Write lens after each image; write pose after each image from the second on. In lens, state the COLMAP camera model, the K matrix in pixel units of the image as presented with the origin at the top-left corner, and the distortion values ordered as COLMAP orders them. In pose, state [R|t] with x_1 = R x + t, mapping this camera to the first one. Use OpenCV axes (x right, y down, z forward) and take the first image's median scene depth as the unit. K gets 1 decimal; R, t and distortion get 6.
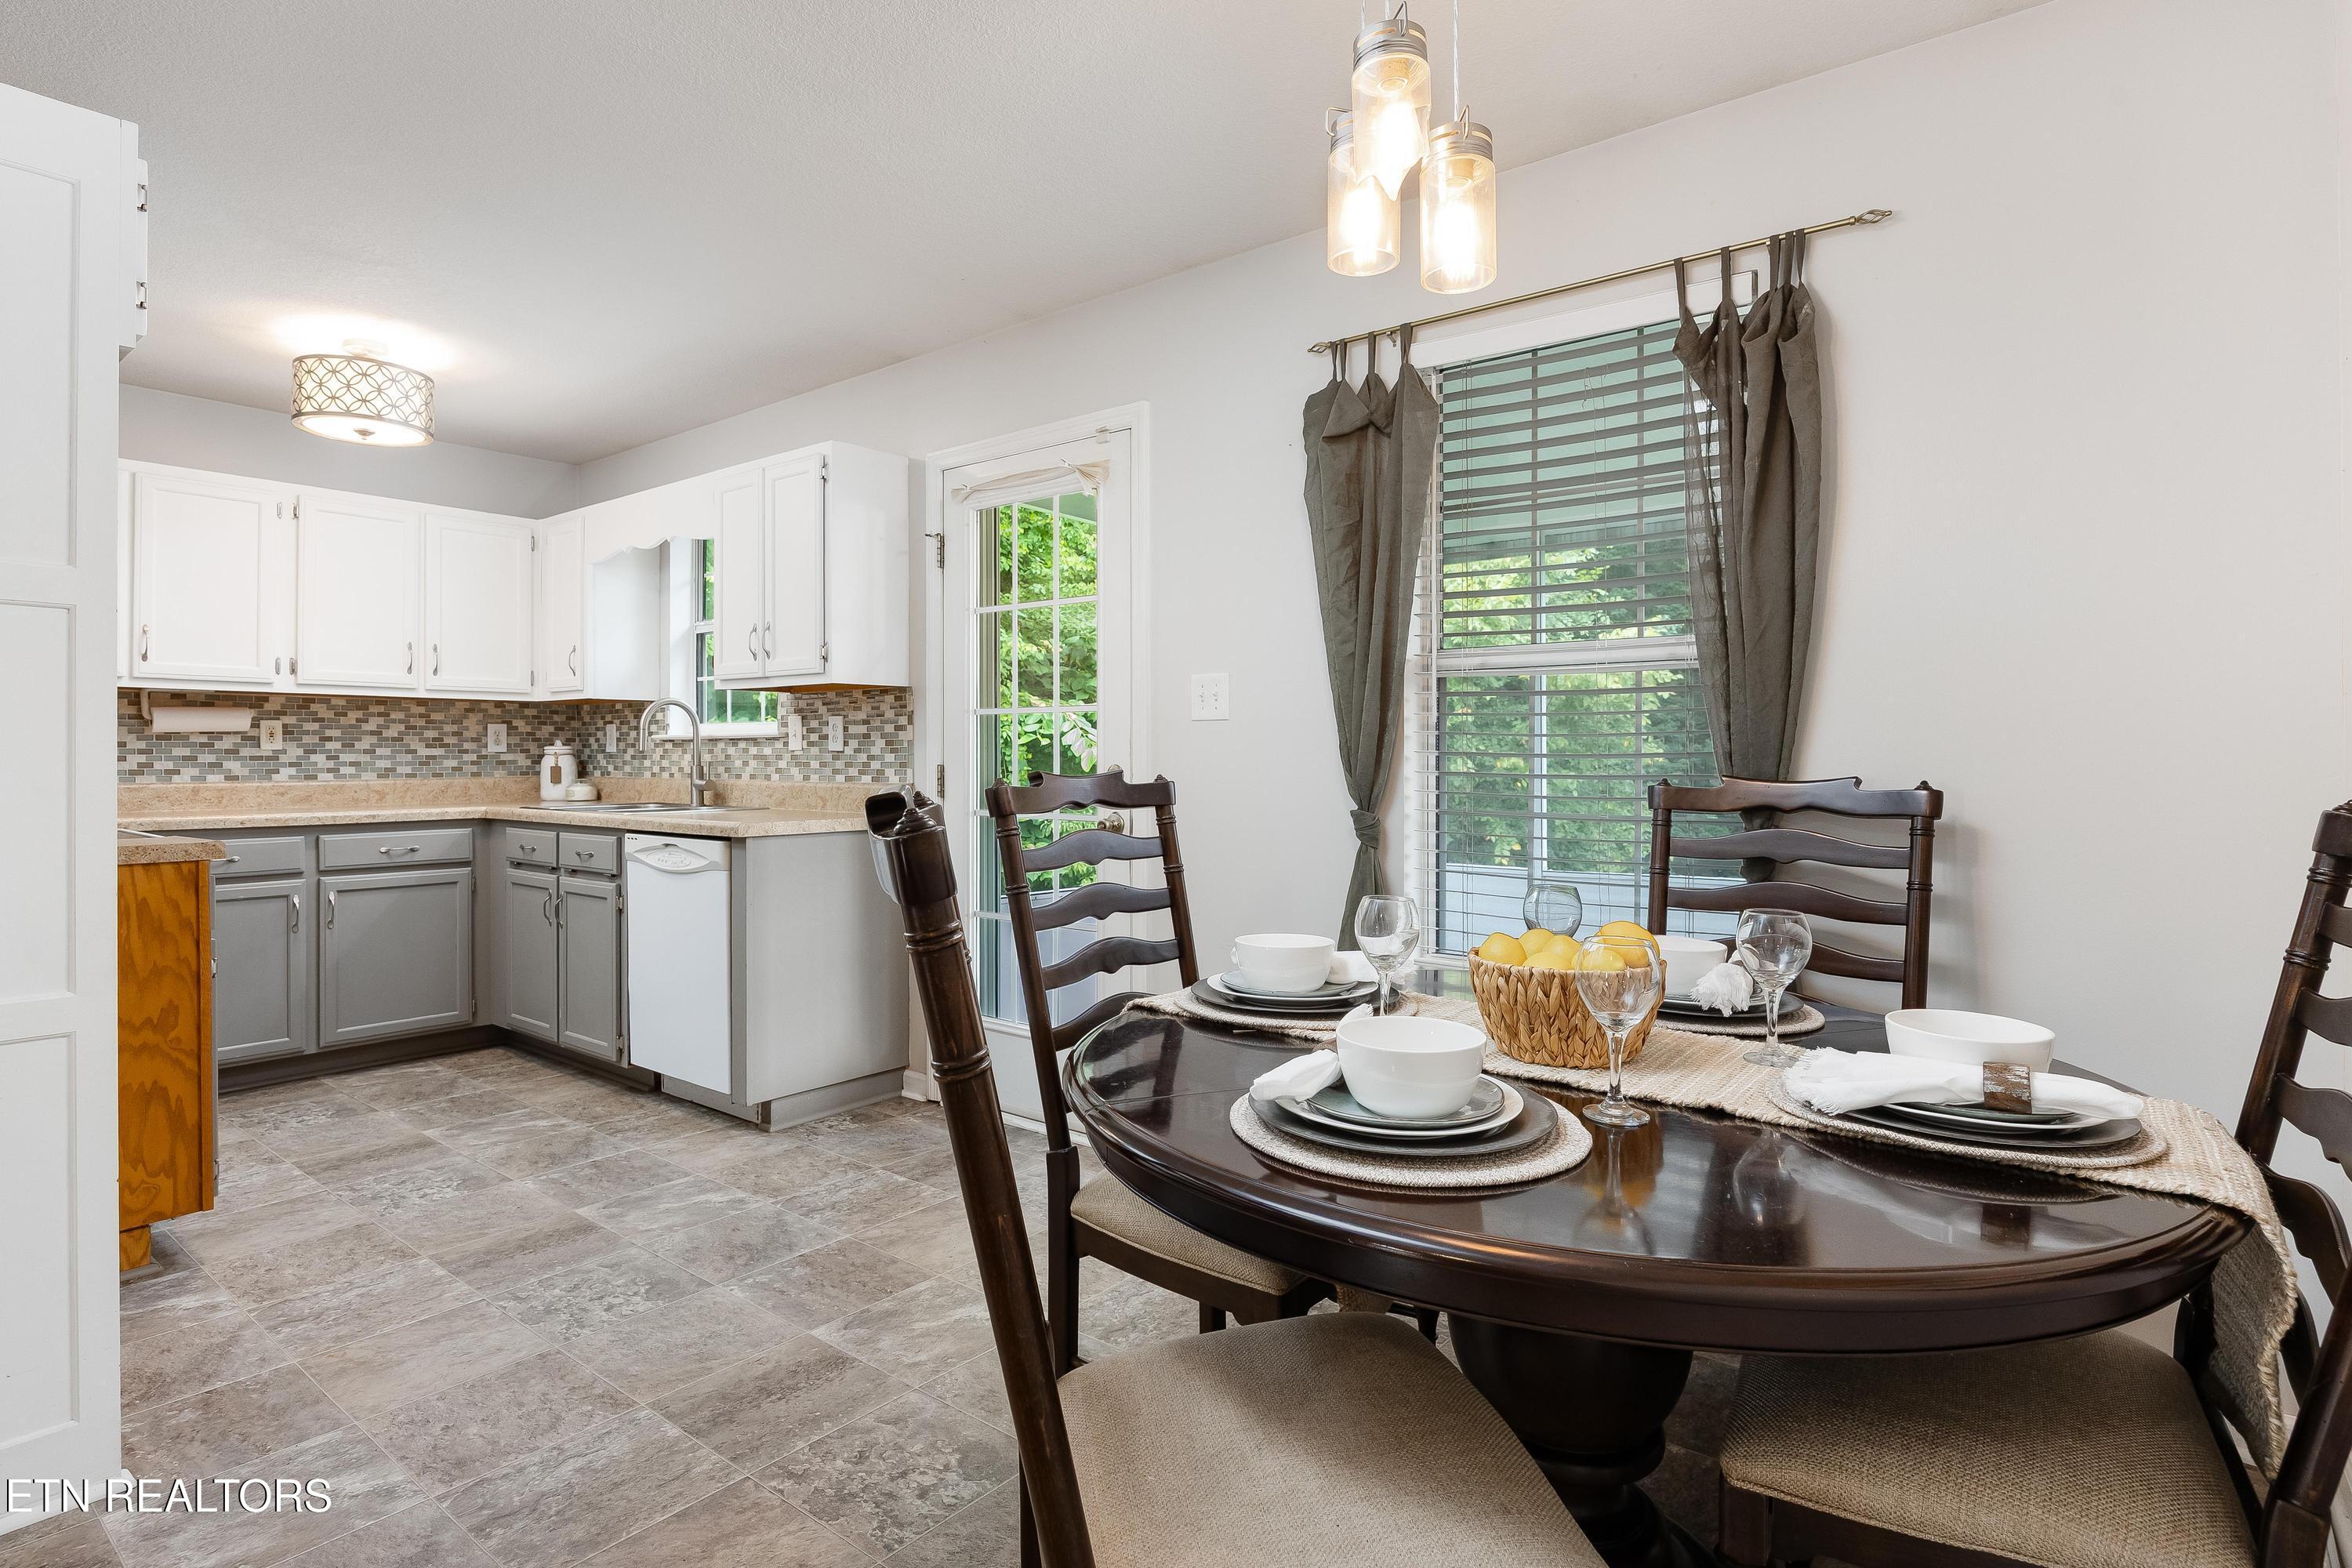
lens RADIAL K [[1203.3, 0, 1158.6], [0, 1203.3, 756.4], [0, 0, 1]] dist [-0.011067, -0.000752]
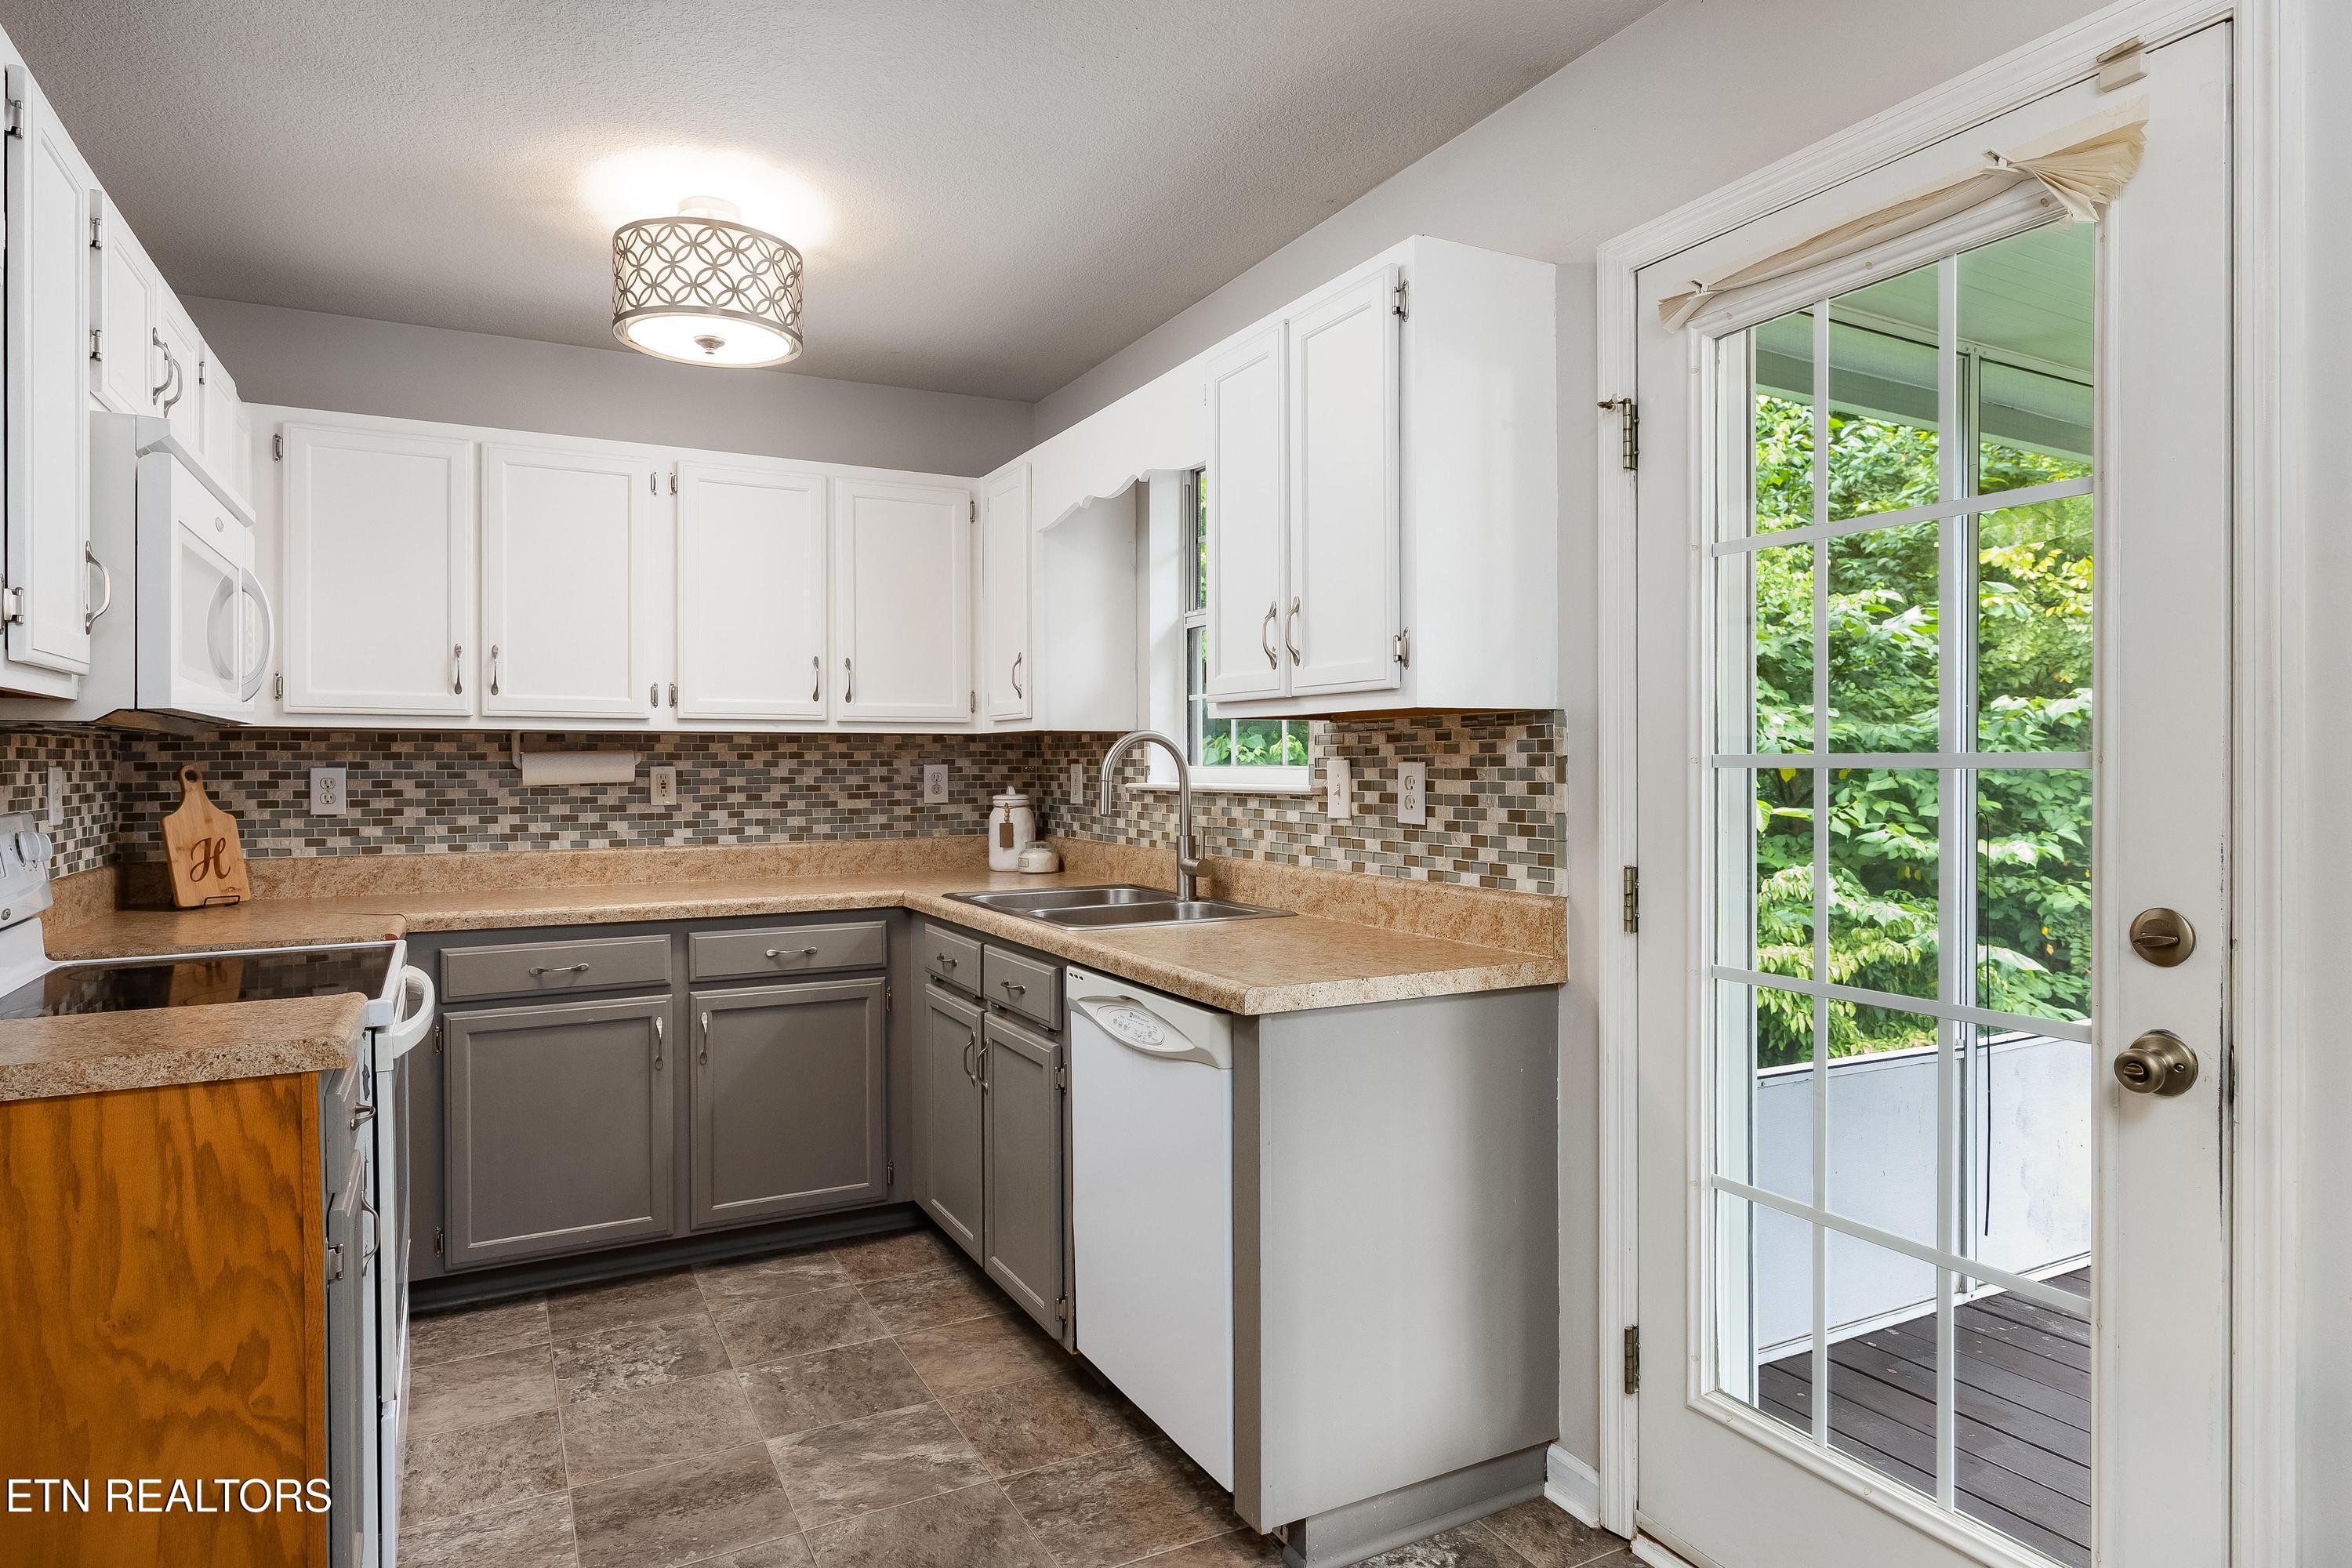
lens RADIAL K [[1303.5, 0, 1170.5], [0, 1303.5, 777.6], [0, 0, 1]] dist [-0.004851, -0.002123]
pose [[0.921708, 0.000388, -0.387883, -0.134454], [0.004107, 0.999934, 0.010761, -0.033012], [0.387862, -0.011511, 0.921646, 0.390861]]
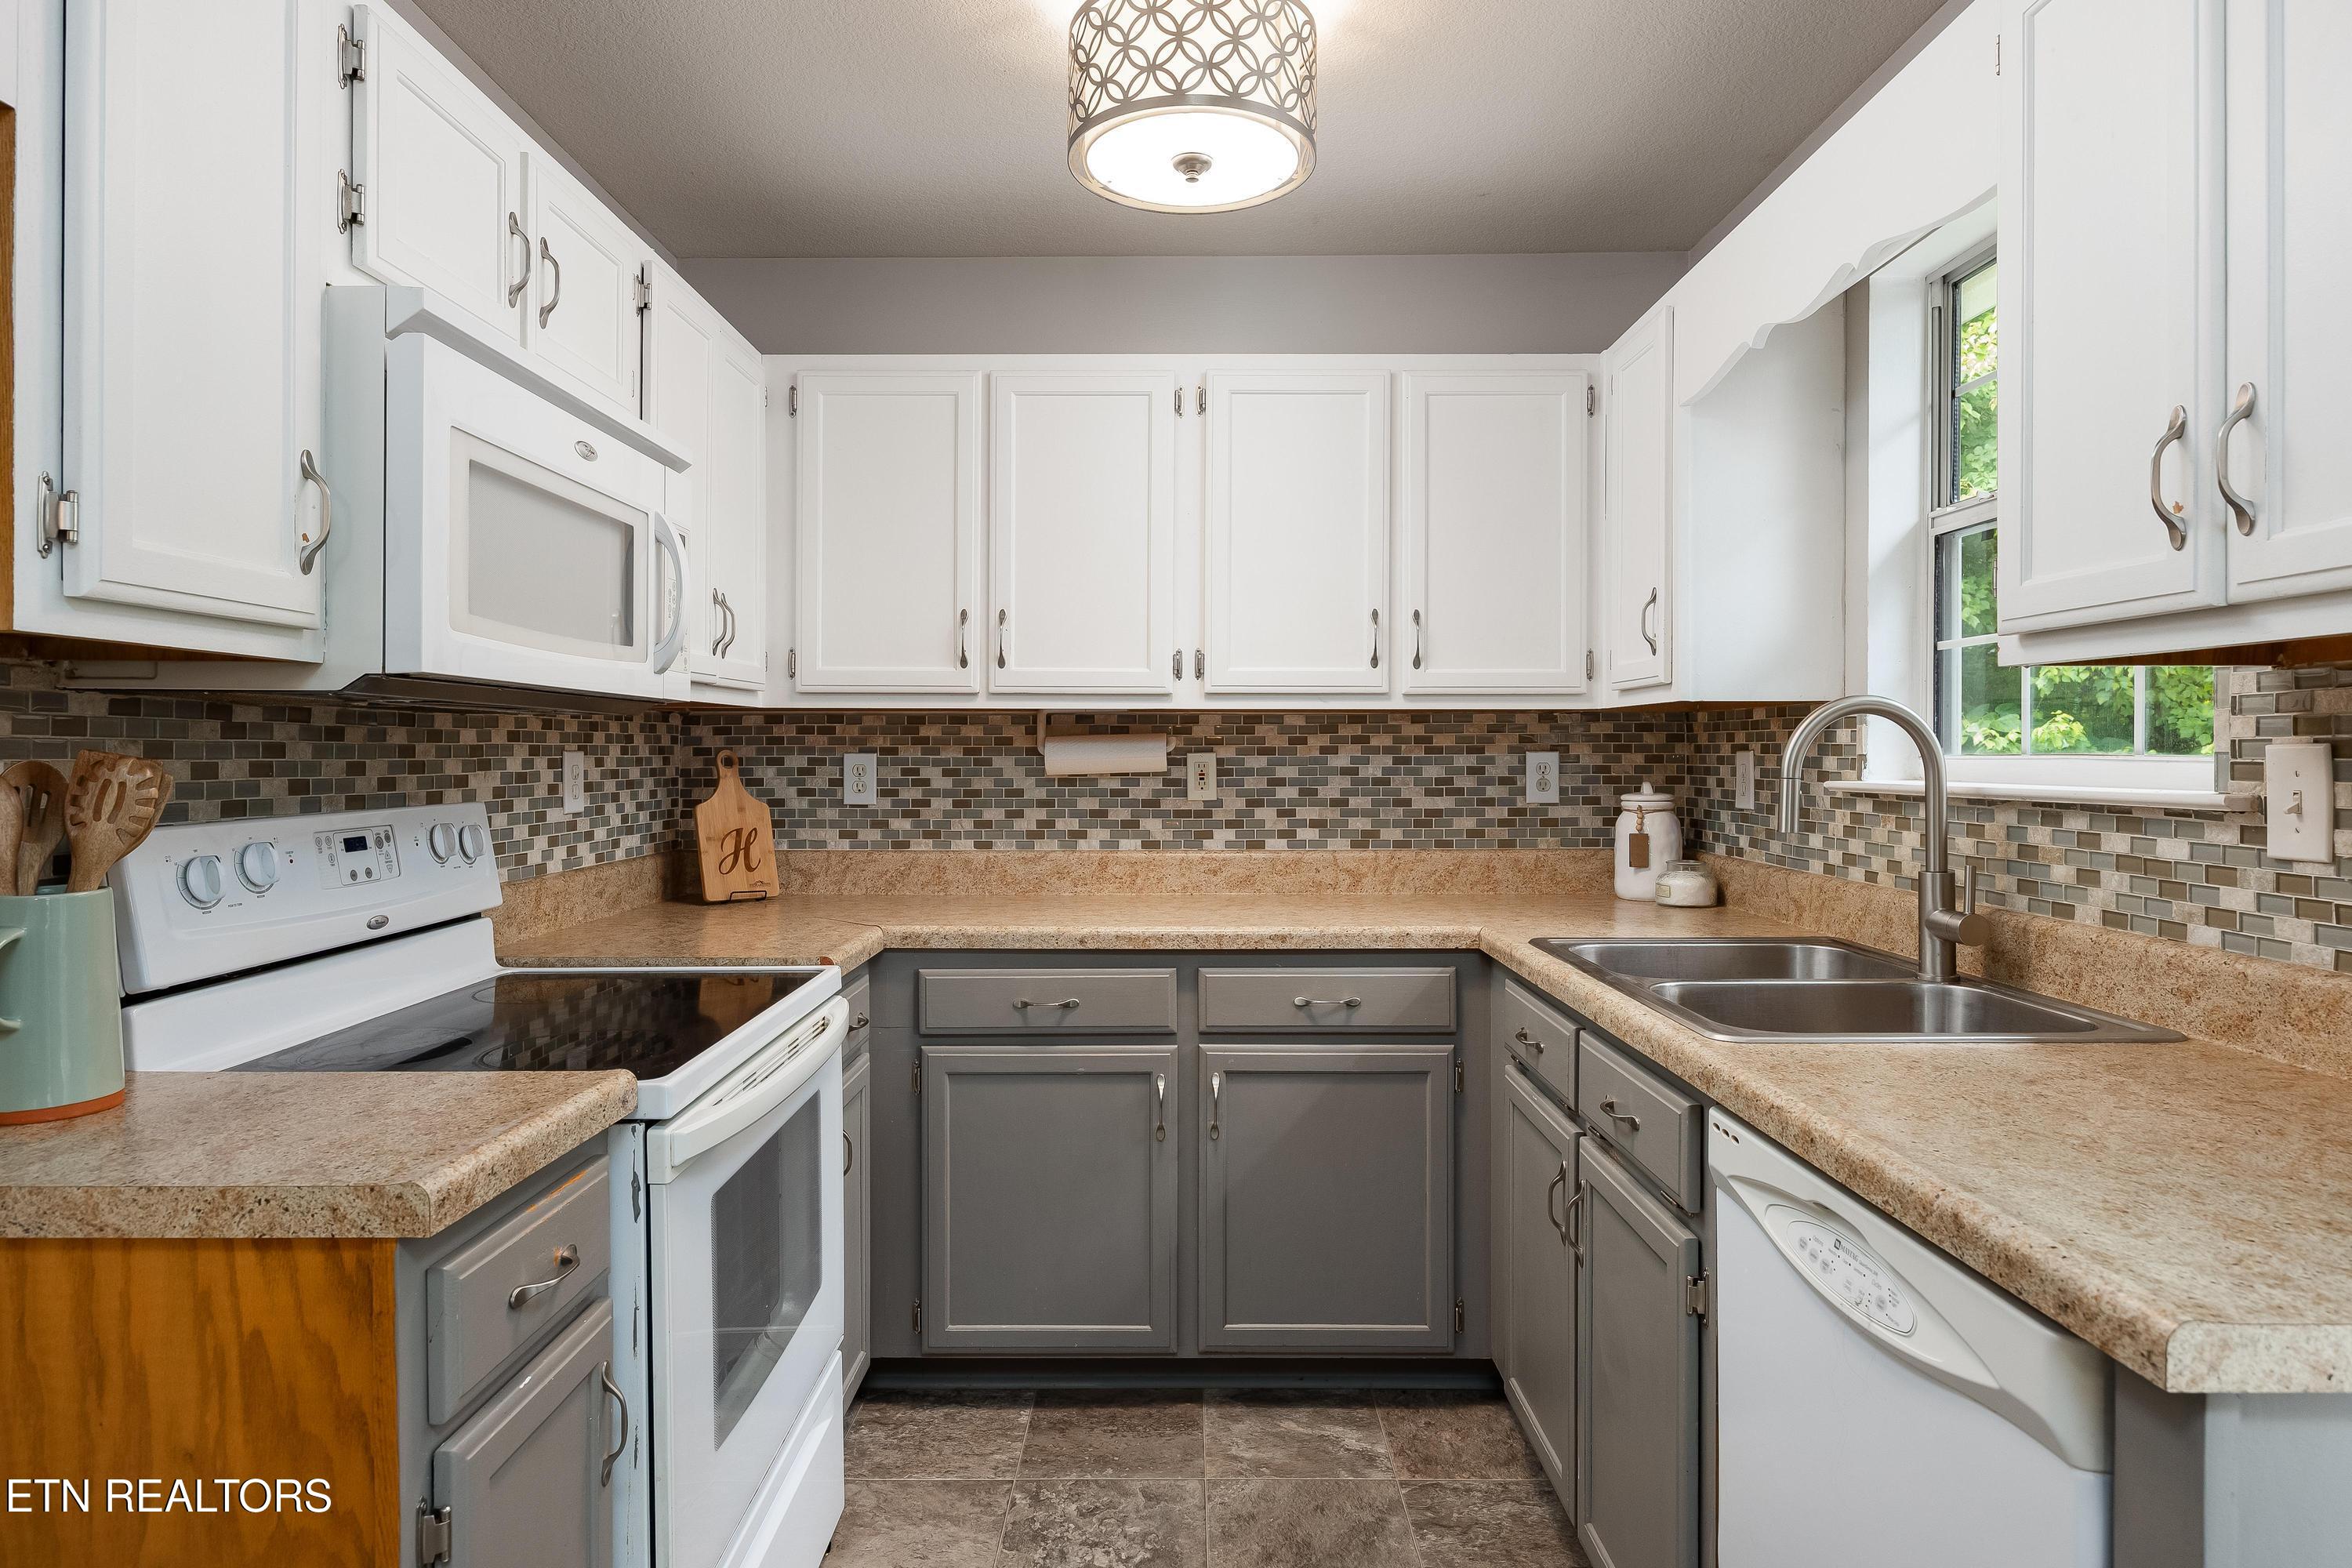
lens RADIAL K [[1303.5, 0, 1198.5], [0, 1303.5, 764.1], [0, 0, 1]] dist [-0.004851, -0.002123]
pose [[0.639474, 0.005337, -0.768794, -0.236412], [0.001296, 0.999967, 0.008020, -0.032235], [0.768812, -0.006125, 0.639446, 0.605964]]
